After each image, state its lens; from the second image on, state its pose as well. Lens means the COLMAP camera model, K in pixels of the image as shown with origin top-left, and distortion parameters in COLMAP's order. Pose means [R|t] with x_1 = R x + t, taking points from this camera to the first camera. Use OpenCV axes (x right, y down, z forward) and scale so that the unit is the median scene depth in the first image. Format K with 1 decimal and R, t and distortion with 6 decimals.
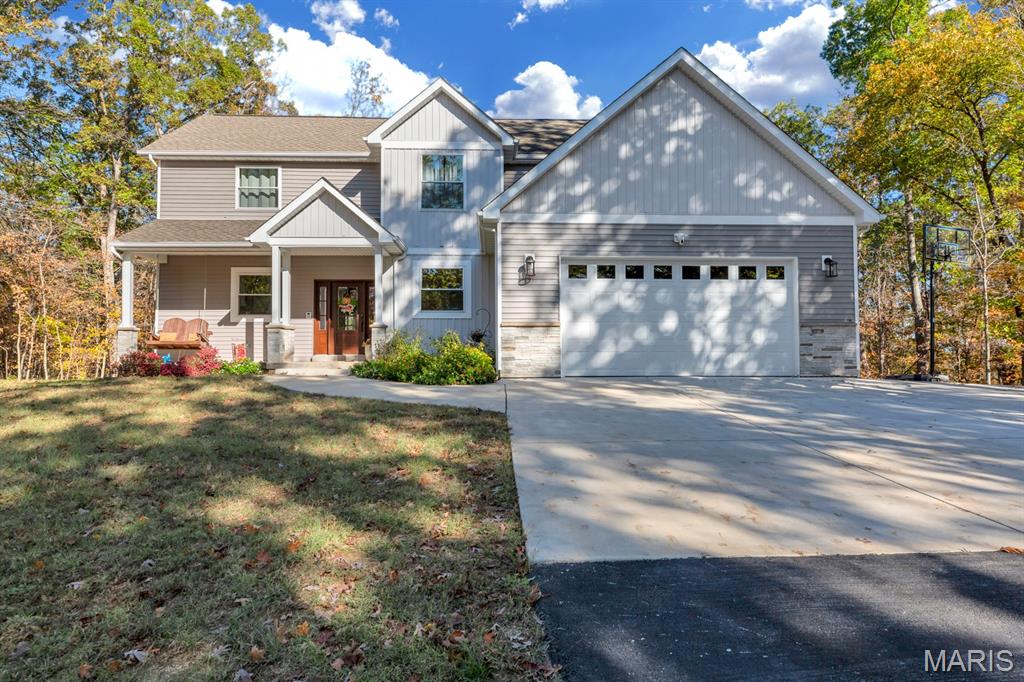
lens RADIAL K [[619.2, 0, 512.0], [0, 619.2, 341.0], [0, 0, 1]] dist [0.006133, -0.000137]
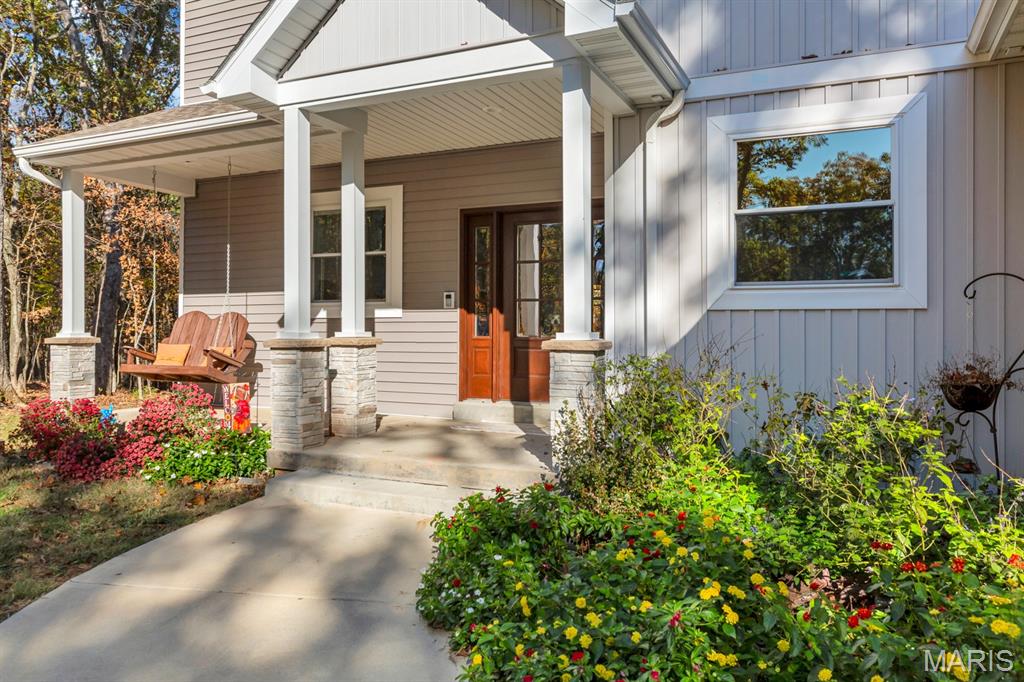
lens RADIAL K [[740.4, 0, 512.0], [0, 740.4, 341.0], [0, 0, 1]] dist [-0.002791, -0.001230]
pose [[0.891054, 0.011934, -0.453739, -0.099839], [0.006570, 0.999211, 0.039181, -0.045152], [0.453849, -0.037894, 0.890273, 0.790261]]
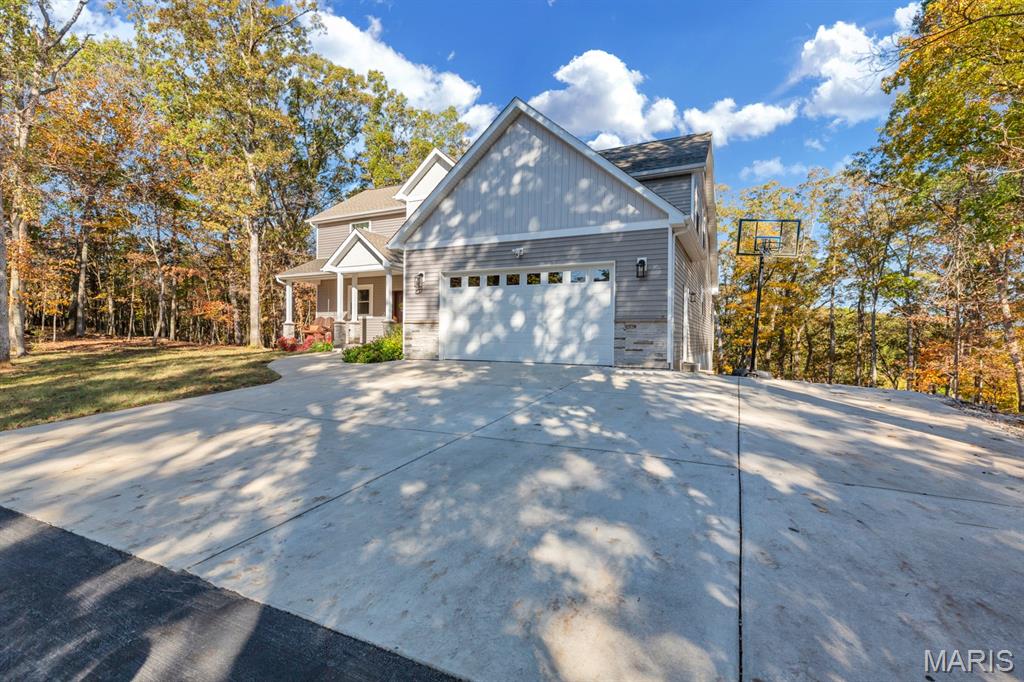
lens RADIAL K [[465.7, 0, 512.0], [0, 465.7, 341.0], [0, 0, 1]] dist [0.000295, 0.000021]
pose [[0.876396, 0.016063, -0.481324, 0.702218], [0.002199, 0.999300, 0.037354, -0.021900], [0.481587, -0.033795, 0.875746, 0.161193]]
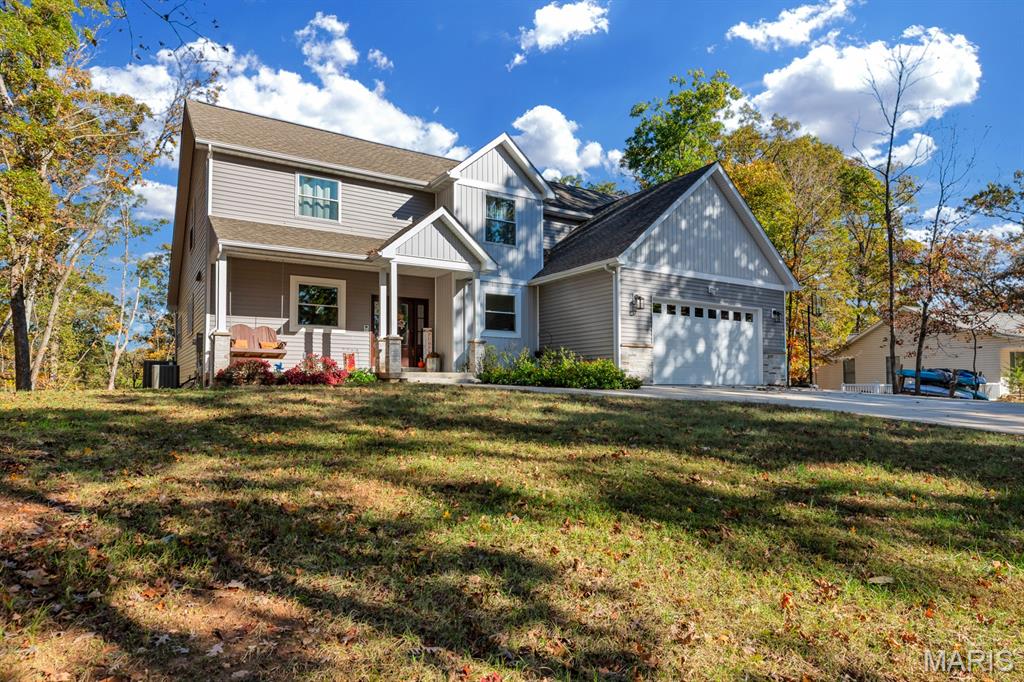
lens RADIAL K [[586.9, 0, 514.3], [0, 586.9, 365.2], [0, 0, 1]] dist [-0.005845, -0.000361]
pose [[0.867445, 0.018064, 0.497205, -0.803941], [-0.019842, 0.999802, -0.001707, 0.023015], [-0.497137, -0.008385, 0.867632, 0.030240]]
